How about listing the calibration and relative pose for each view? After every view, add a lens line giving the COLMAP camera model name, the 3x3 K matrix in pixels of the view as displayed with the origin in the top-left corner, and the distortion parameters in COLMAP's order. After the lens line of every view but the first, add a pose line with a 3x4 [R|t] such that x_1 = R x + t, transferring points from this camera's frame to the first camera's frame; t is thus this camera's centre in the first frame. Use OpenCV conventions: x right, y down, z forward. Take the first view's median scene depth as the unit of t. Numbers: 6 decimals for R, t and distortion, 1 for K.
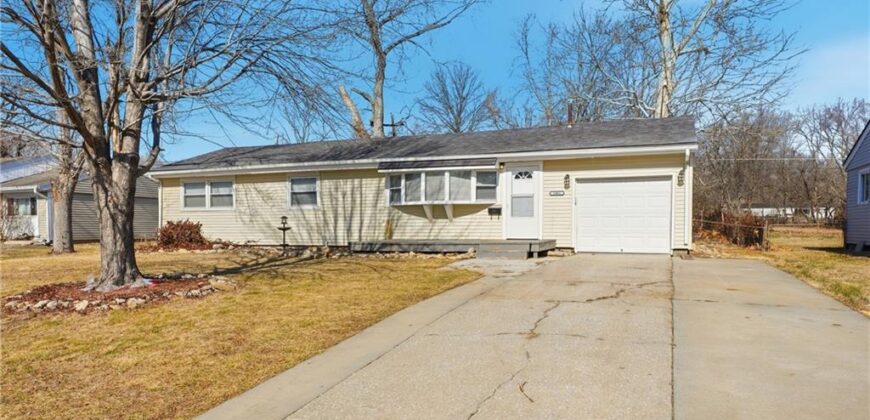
lens RADIAL K [[559.5, 0, 435.0], [0, 559.5, 210.0], [0, 0, 1]] dist [-0.000805, -0.000937]
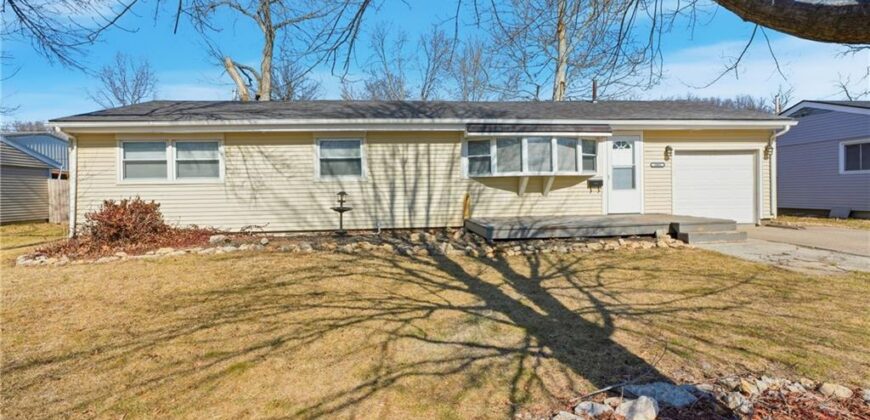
lens RADIAL K [[405.8, 0, 435.1], [0, 405.8, 175.6], [0, 0, 1]] dist [-0.004131, -0.000270]
pose [[0.898844, 0.004990, 0.438240, -0.384880], [0.000586, 0.999921, -0.012588, -0.002576], [-0.438268, 0.011571, 0.898770, 0.480966]]
